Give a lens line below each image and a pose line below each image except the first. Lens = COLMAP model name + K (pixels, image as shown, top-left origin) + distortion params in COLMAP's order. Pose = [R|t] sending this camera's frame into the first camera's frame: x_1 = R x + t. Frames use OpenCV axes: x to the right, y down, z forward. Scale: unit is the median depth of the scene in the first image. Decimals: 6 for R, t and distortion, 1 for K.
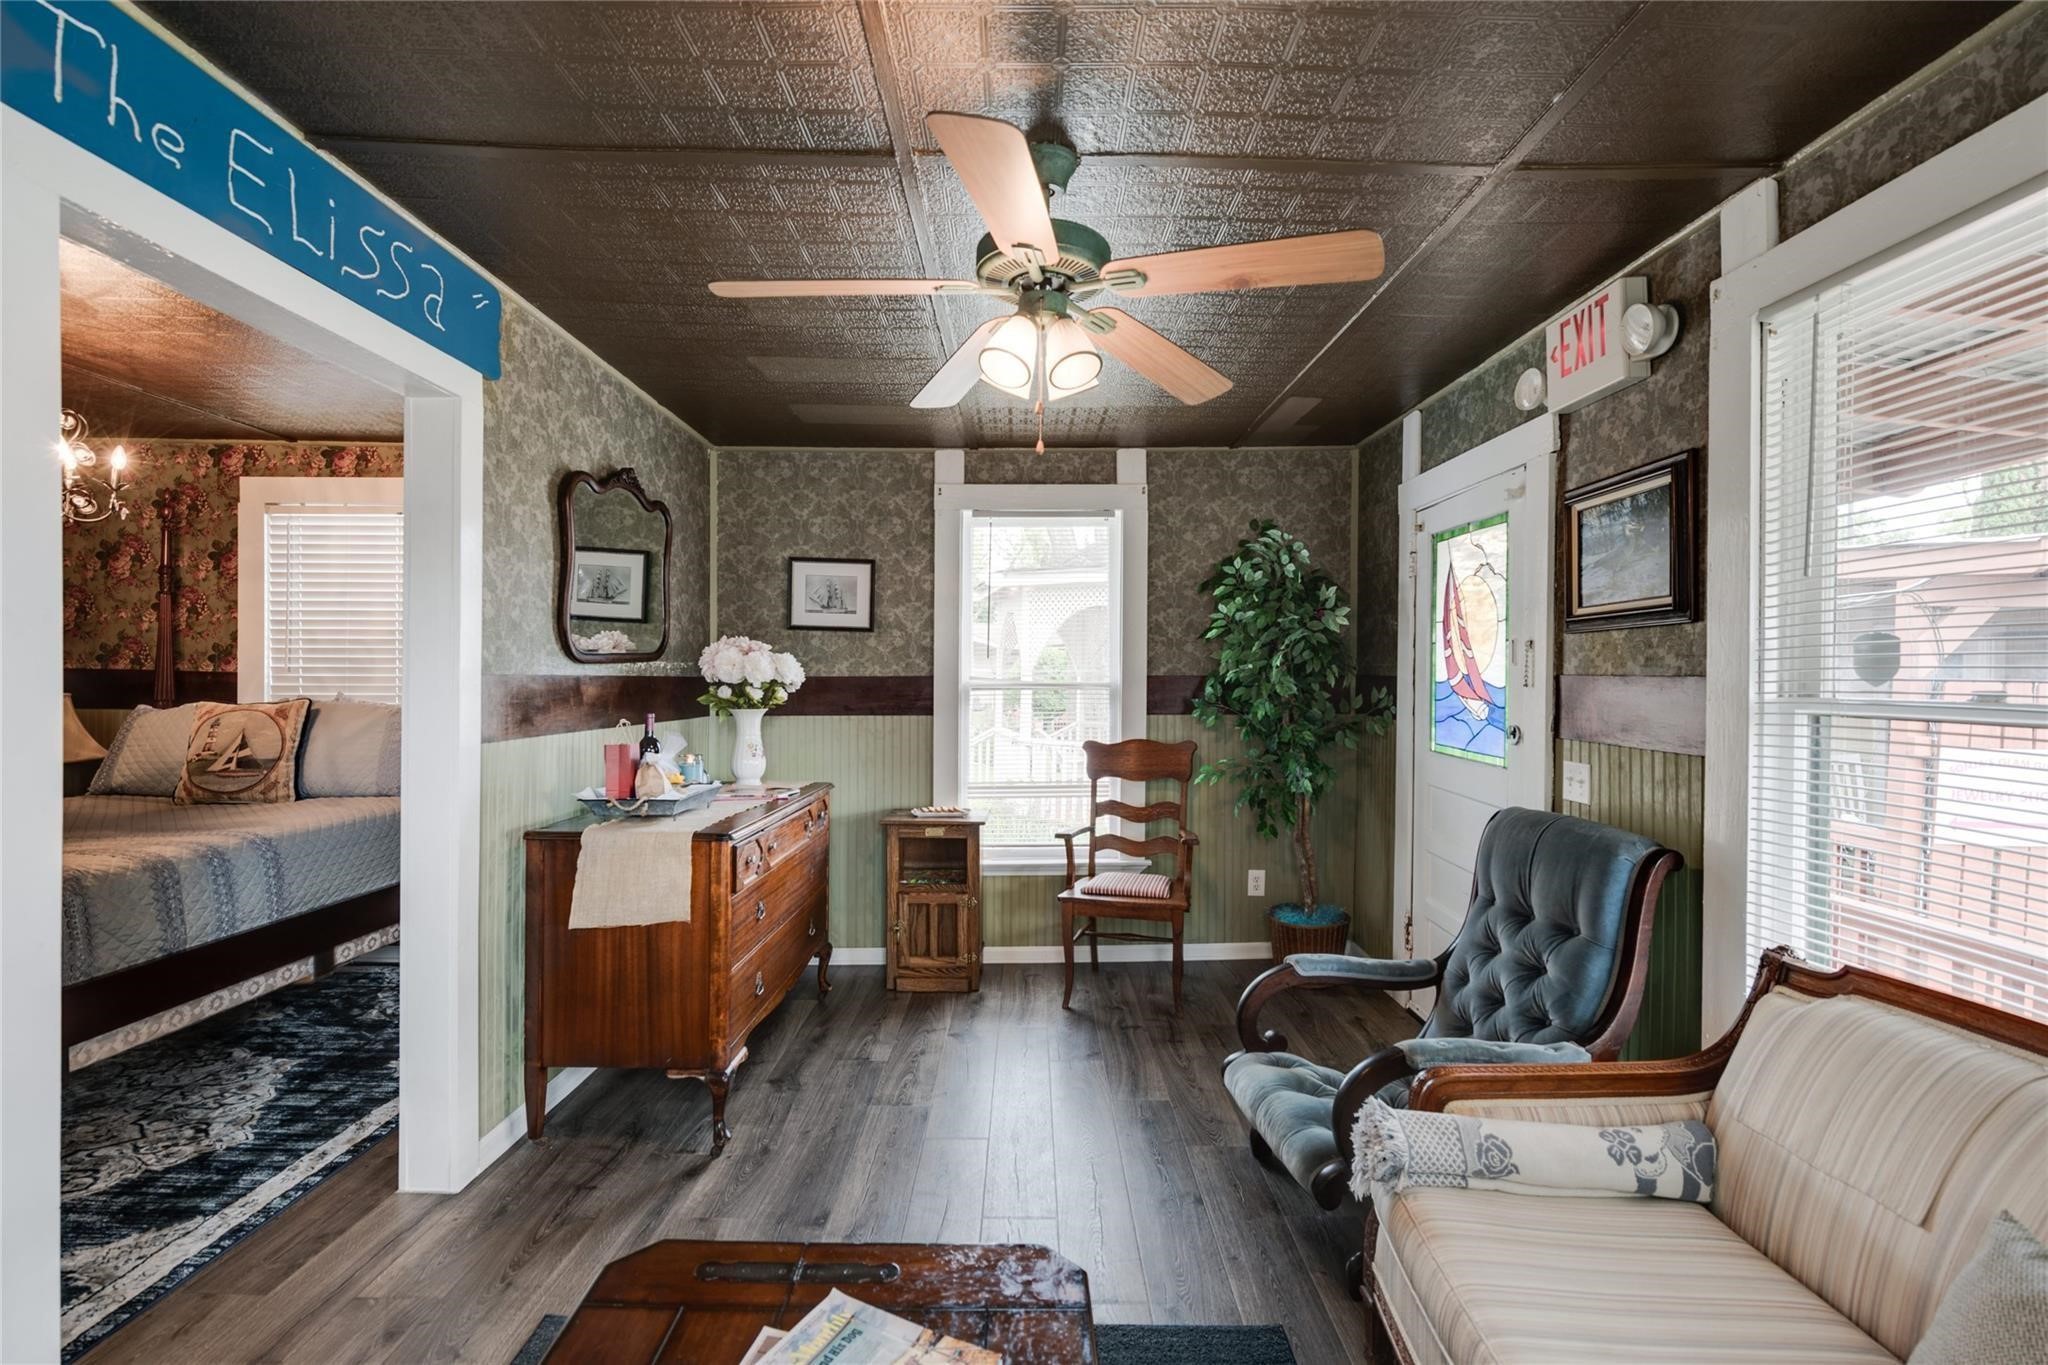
lens RADIAL K [[895.3, 0, 1029.7], [0, 895.3, 671.5], [0, 0, 1]] dist [0.003185, 0.000201]
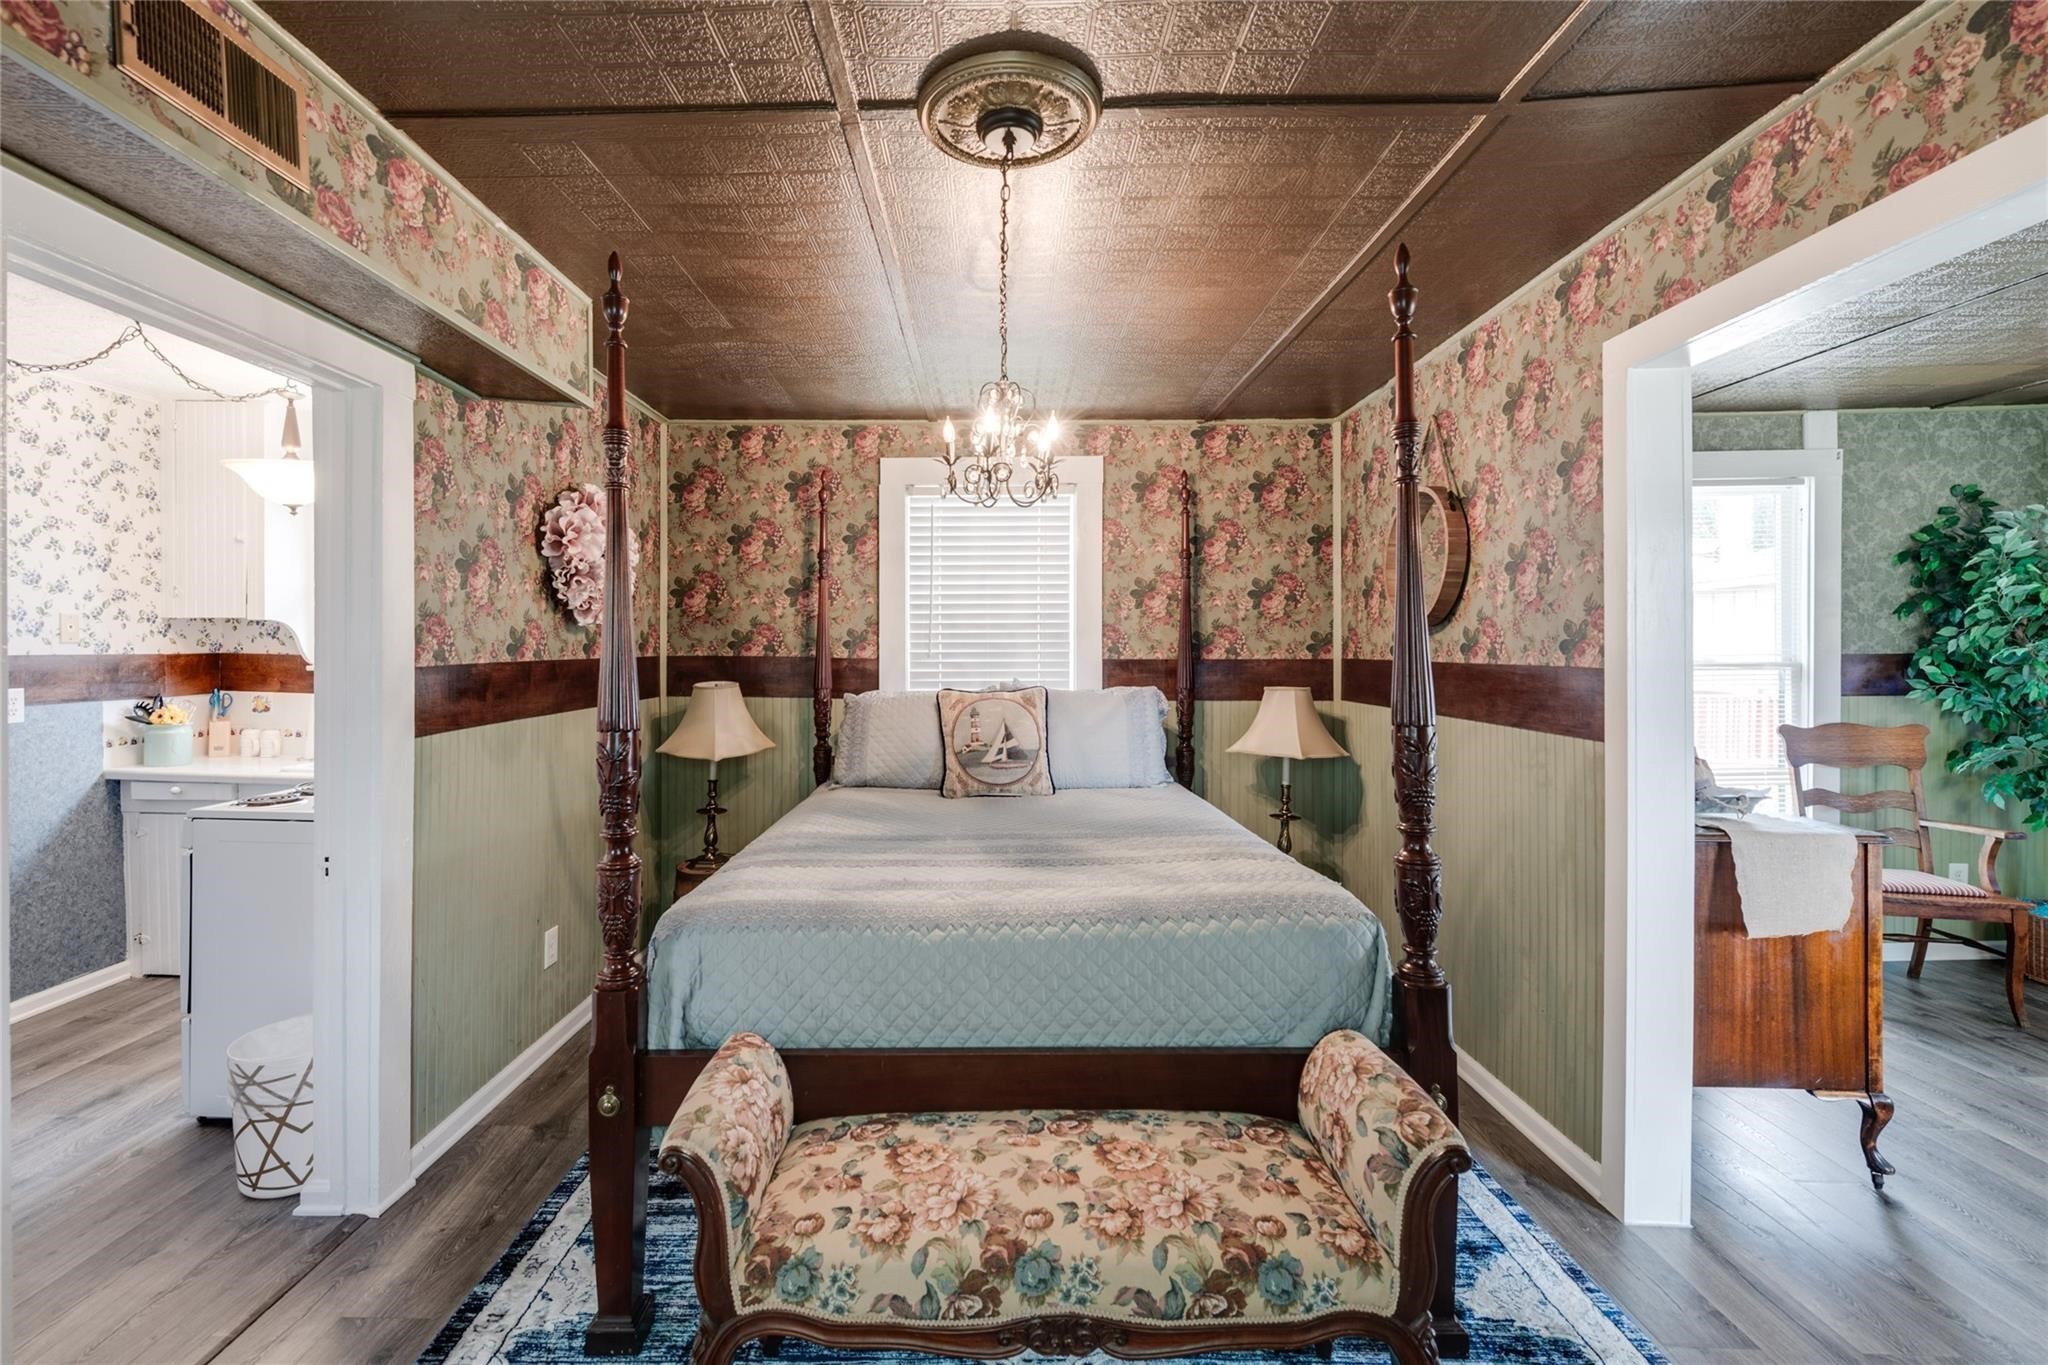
lens RADIAL K [[910.4, 0, 1039.7], [0, 910.4, 645.4], [0, 0, 1]] dist [-0.002864, -0.000117]
pose [[0.999000, -0.008507, -0.043884, -0.658890], [0.008550, 0.999963, 0.000784, -0.012490], [0.043875, -0.001159, 0.999036, 0.019354]]
